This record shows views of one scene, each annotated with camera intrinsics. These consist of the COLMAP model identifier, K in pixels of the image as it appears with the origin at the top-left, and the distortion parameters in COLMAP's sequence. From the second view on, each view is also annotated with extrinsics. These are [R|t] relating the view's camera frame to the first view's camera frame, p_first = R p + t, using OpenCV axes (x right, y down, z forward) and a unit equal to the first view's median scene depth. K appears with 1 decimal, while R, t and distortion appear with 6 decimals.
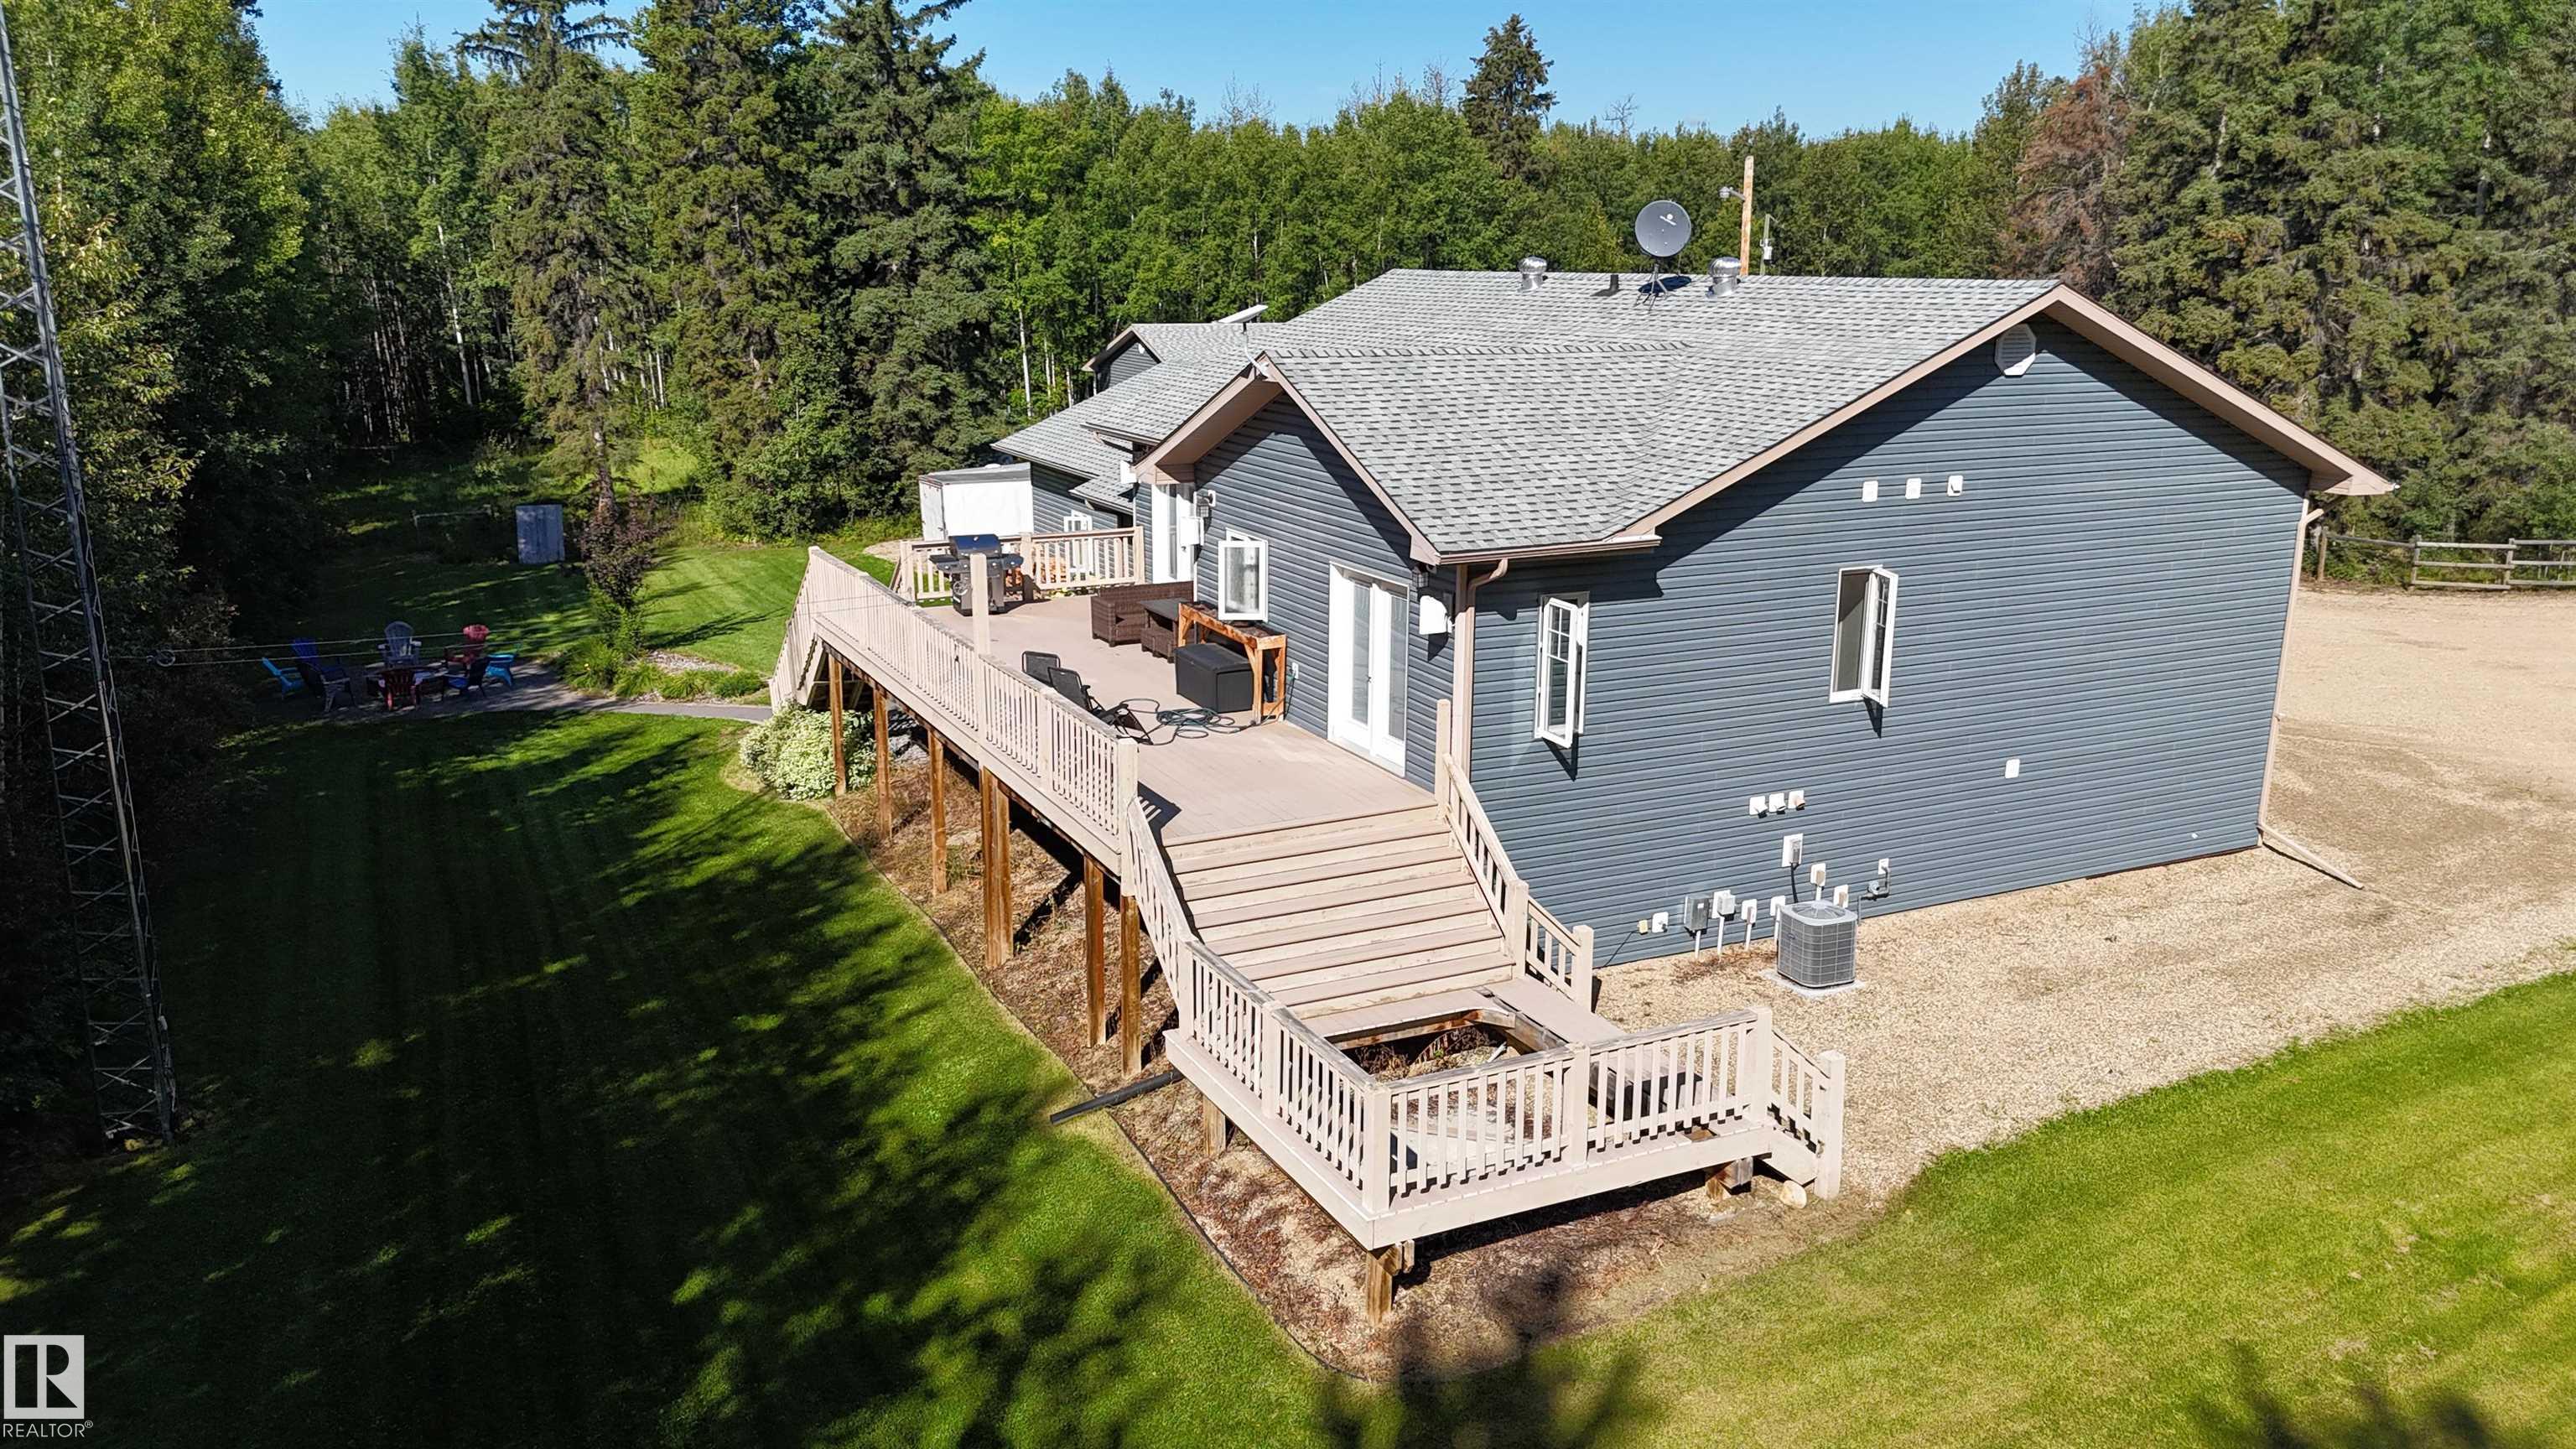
lens RADIAL K [[1896.9, 0, 1305.4], [0, 1896.9, 740.7], [0, 0, 1]] dist [0.078093, -0.077896]
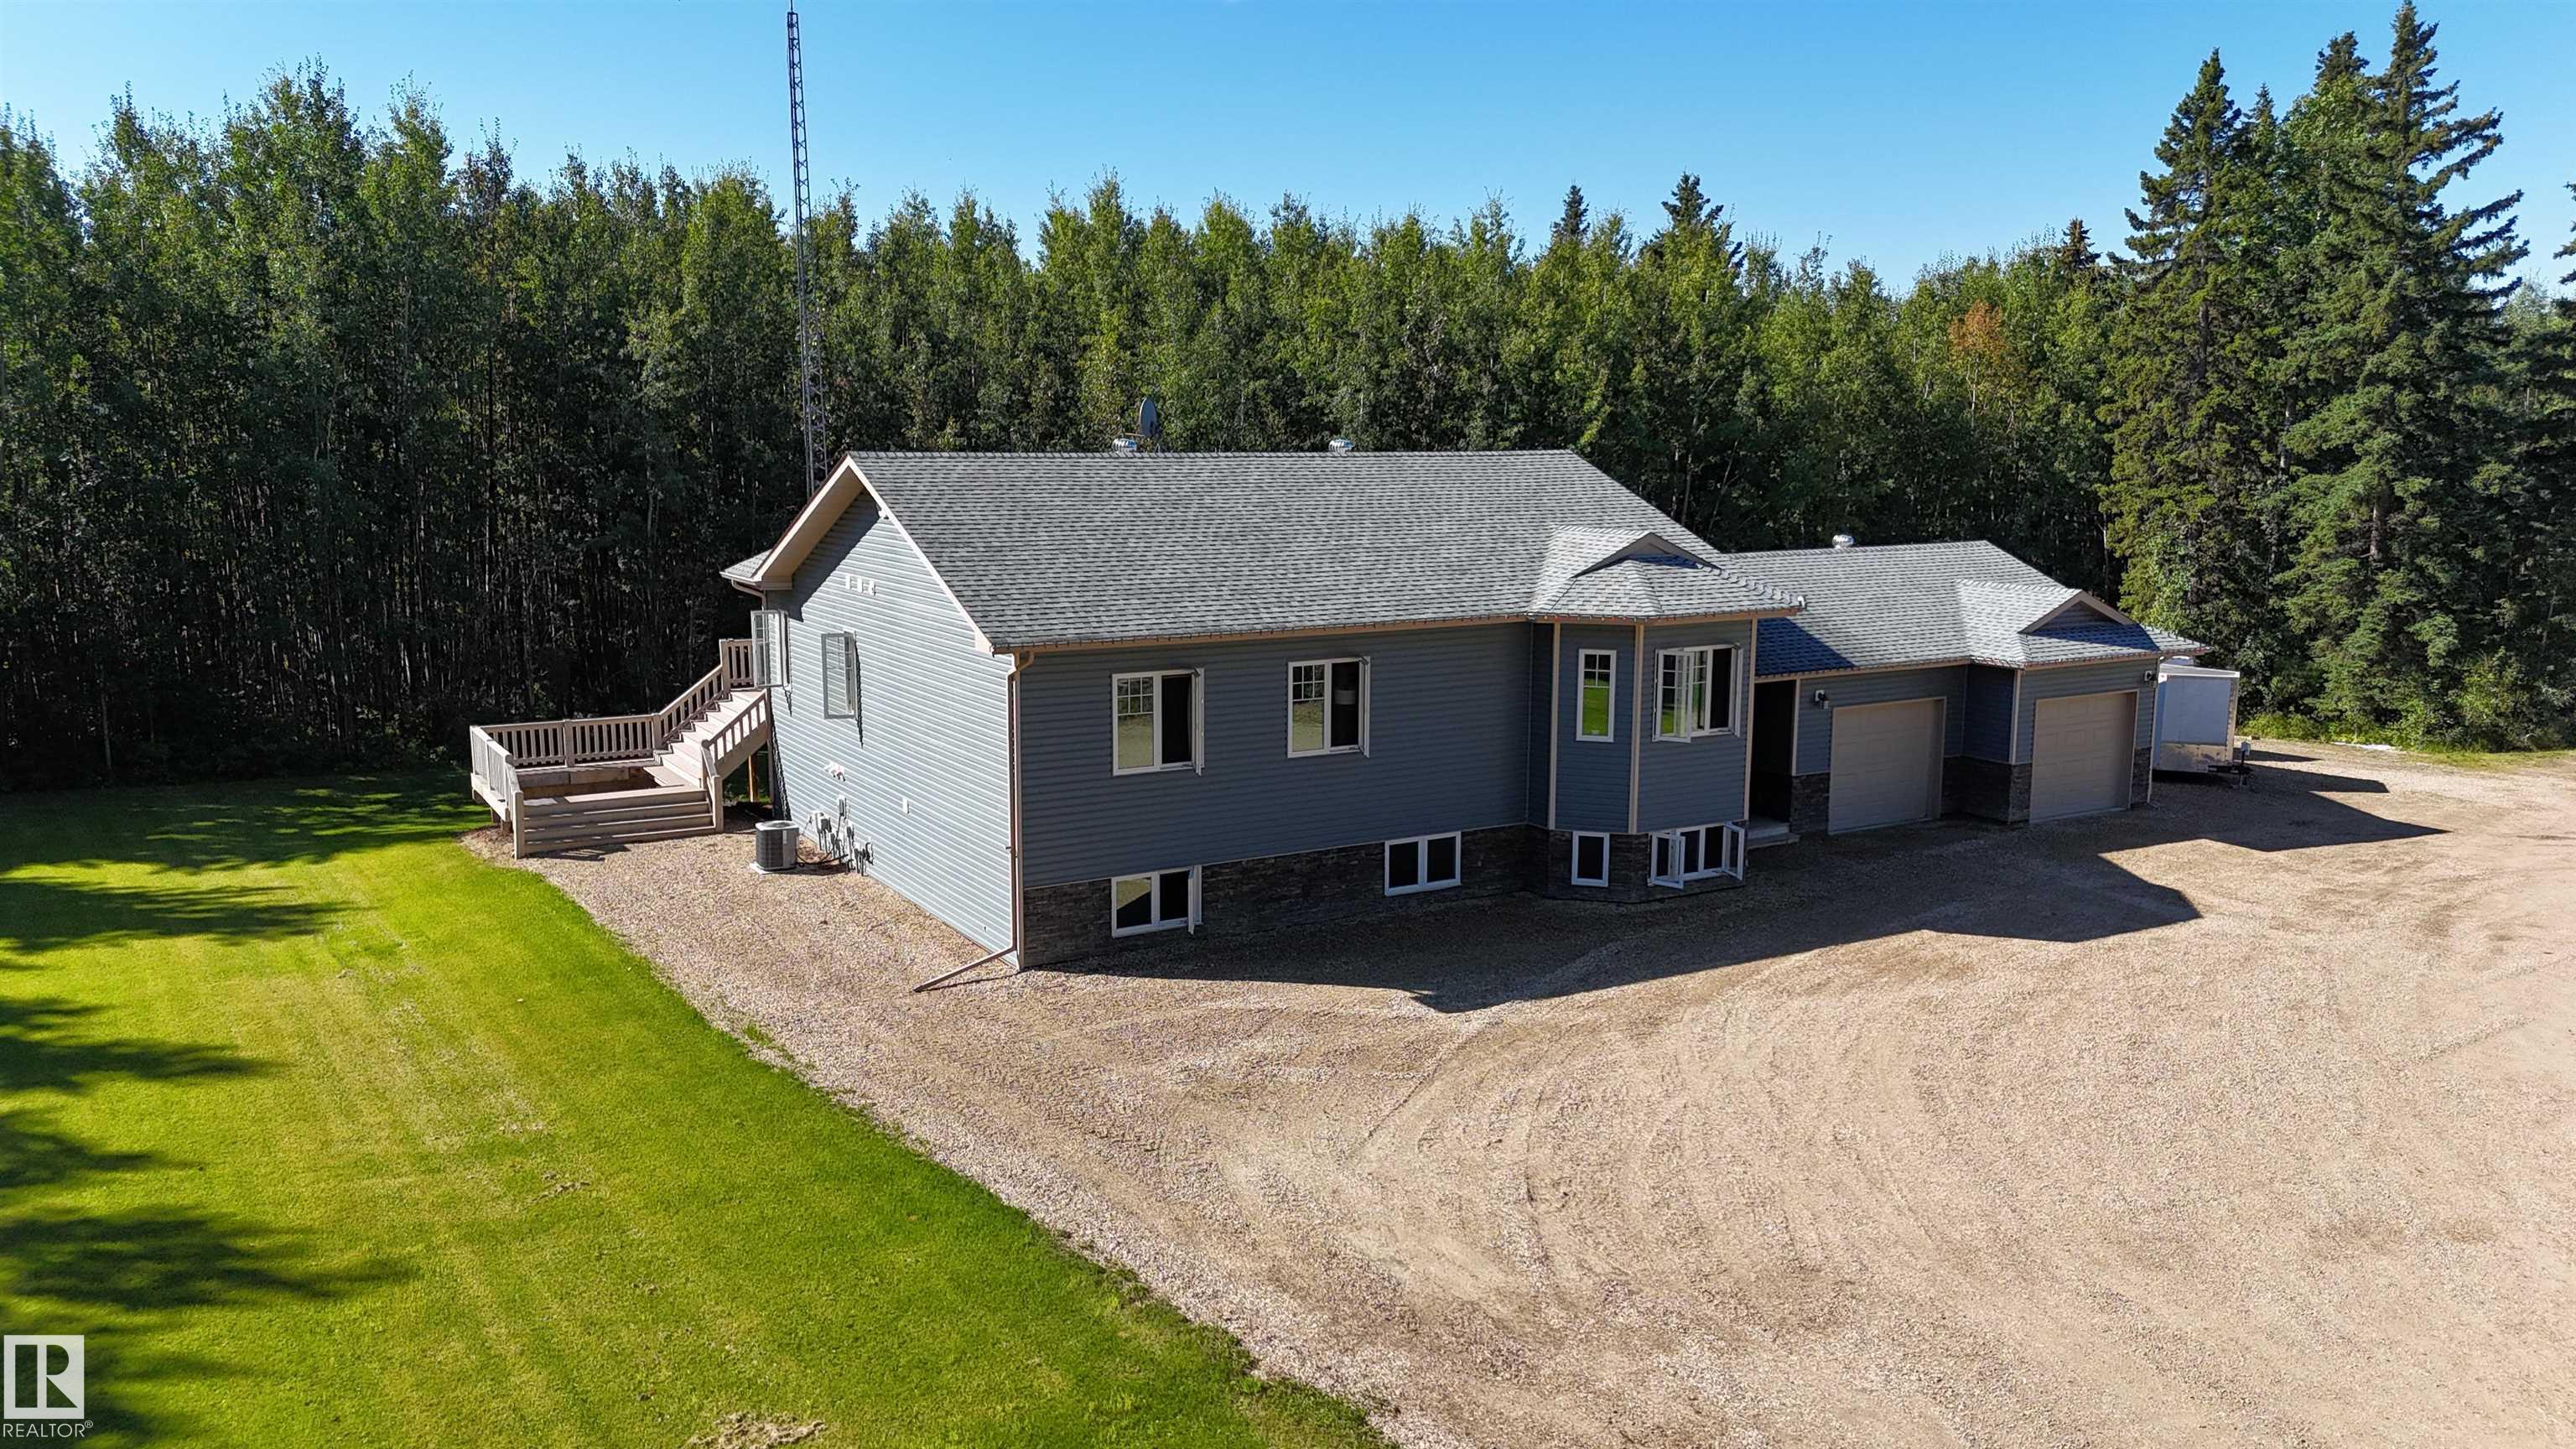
lens RADIAL K [[1896.9, 0, 1279.2], [0, 1896.9, 712.4], [0, 0, 1]] dist [0.078093, -0.077896]
pose [[0.075626, 0.148251, -0.986054, 0.408354], [-0.253480, 0.959259, 0.124781, -0.067945], [0.964380, 0.240508, 0.110123, 0.259773]]
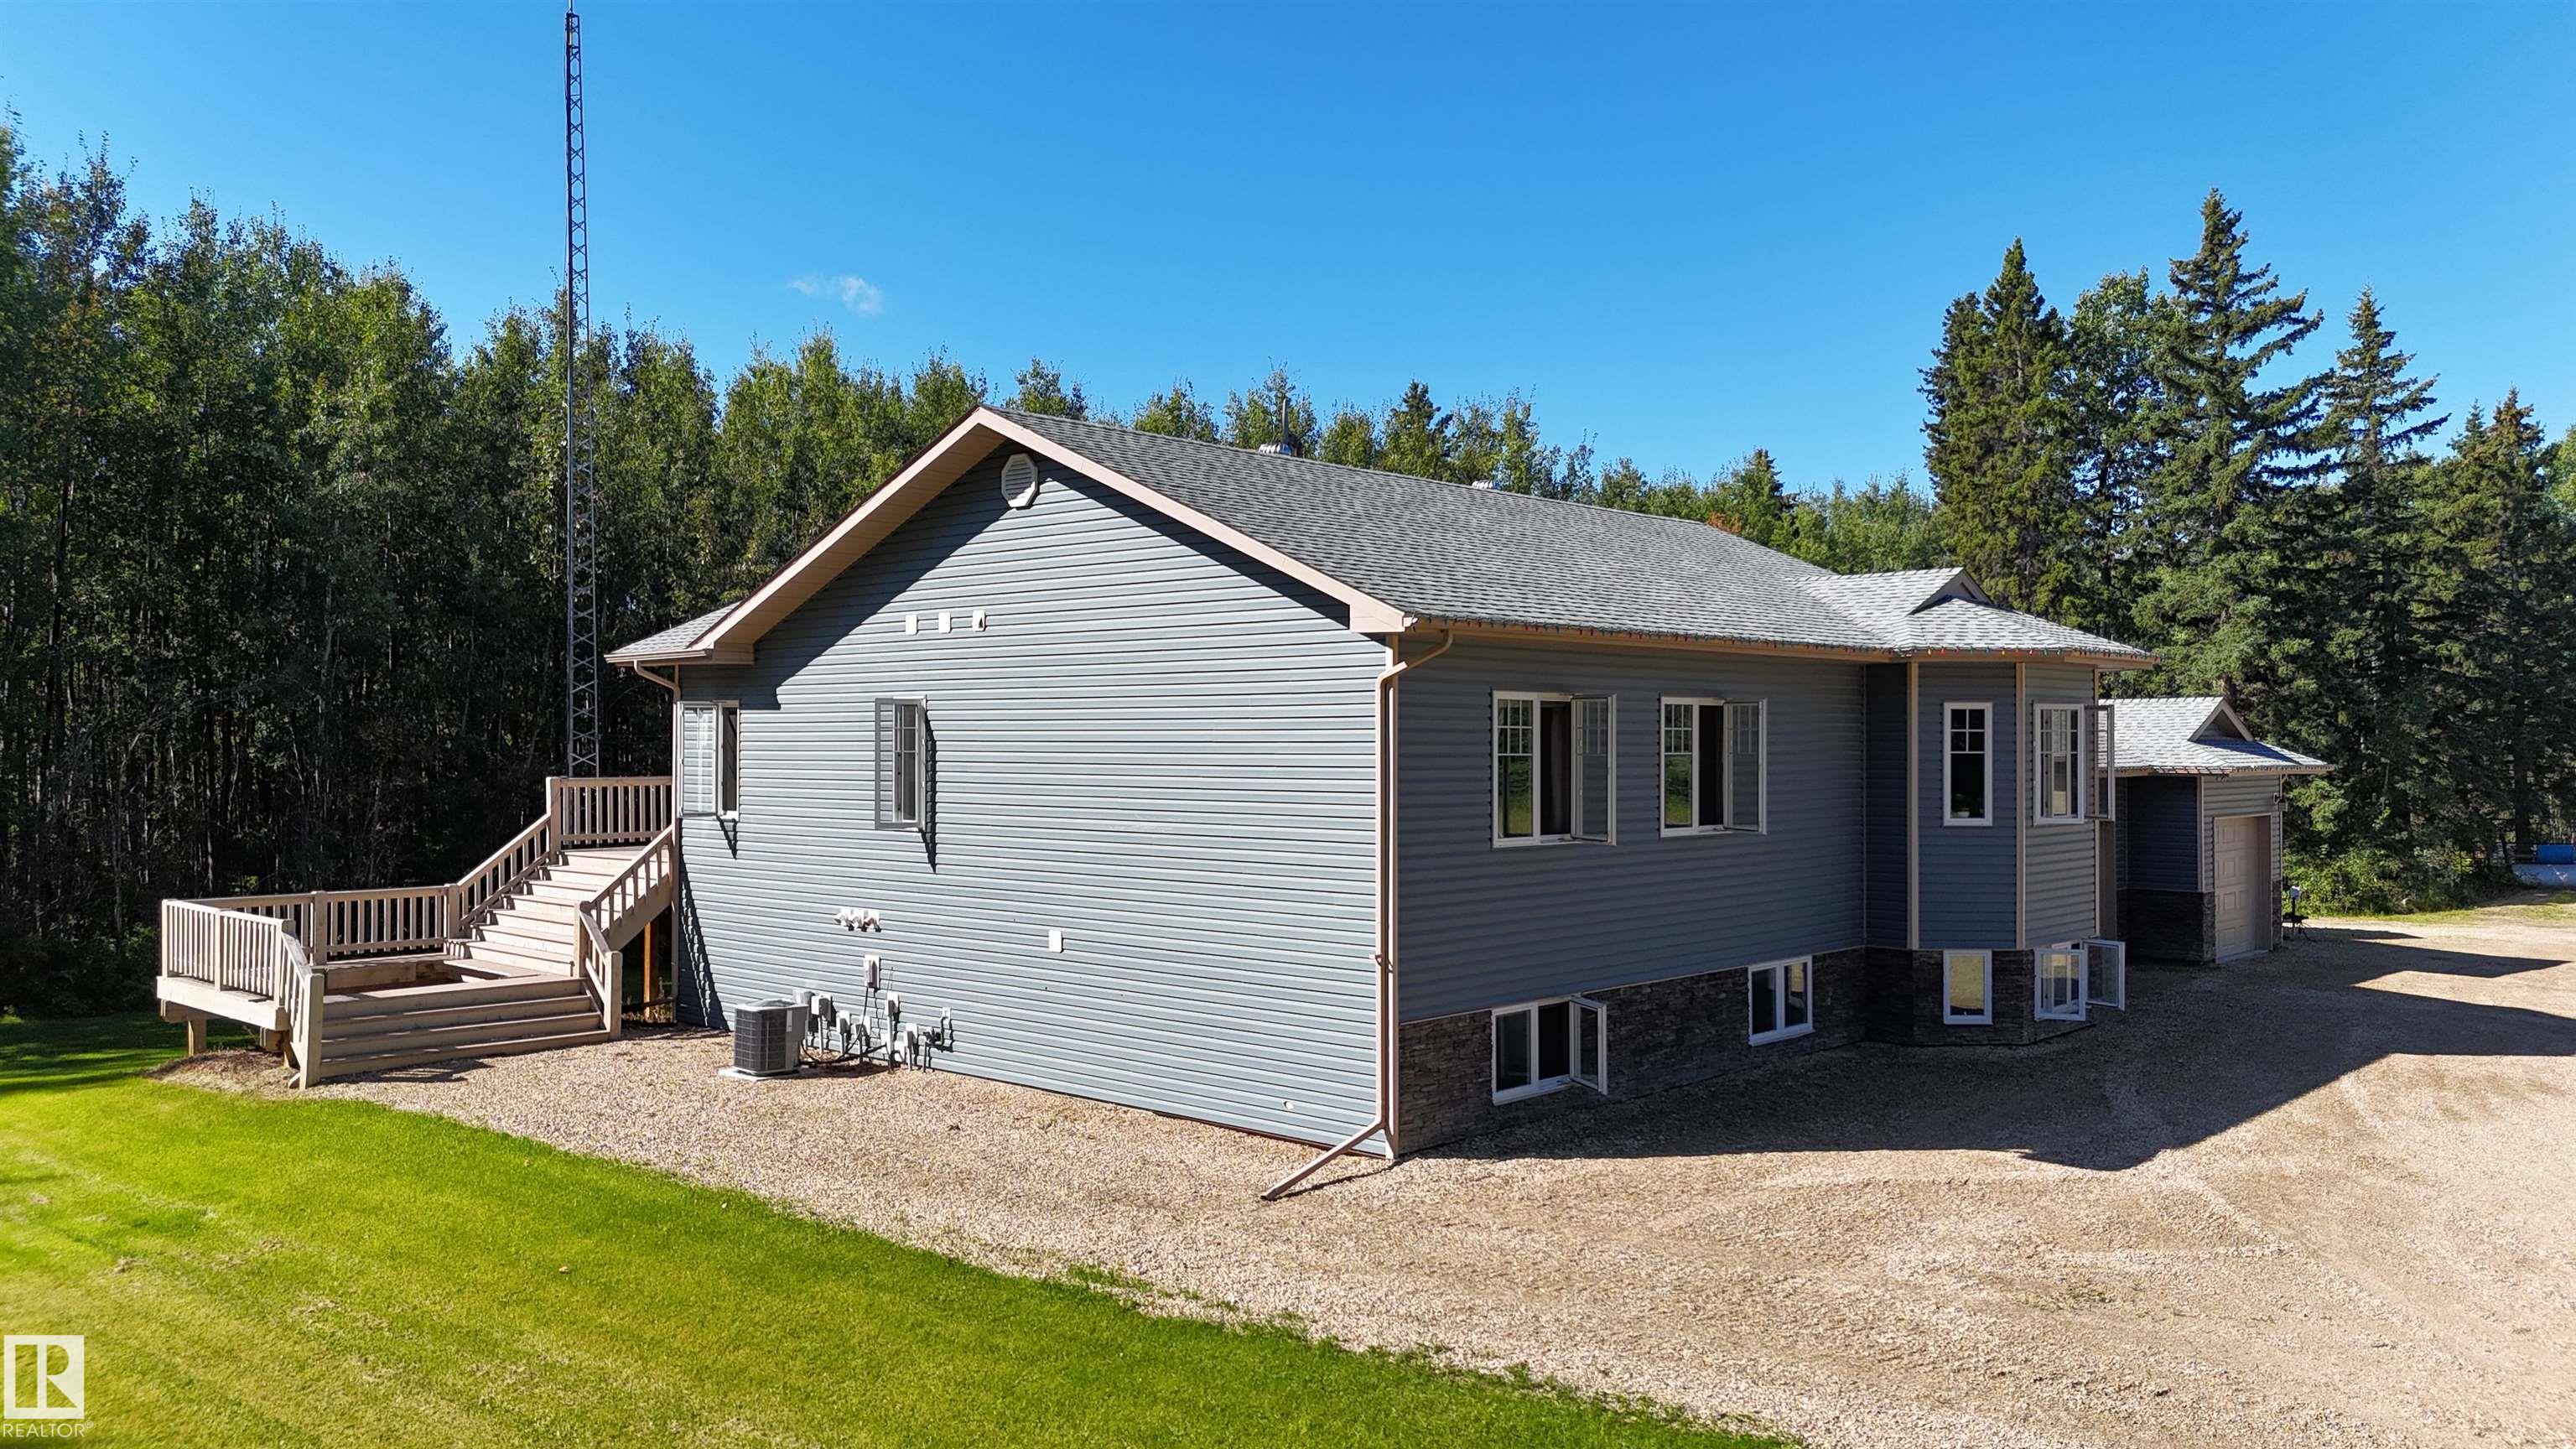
lens RADIAL K [[1896.9, 0, 1281.9], [0, 1896.9, 718.3], [0, 0, 1]] dist [0.078093, -0.077896]
pose [[0.354696, -0.013072, -0.934890, 0.292189], [-0.234117, 0.966807, -0.102342, -0.004647], [0.905196, 0.255175, 0.339862, 0.183203]]
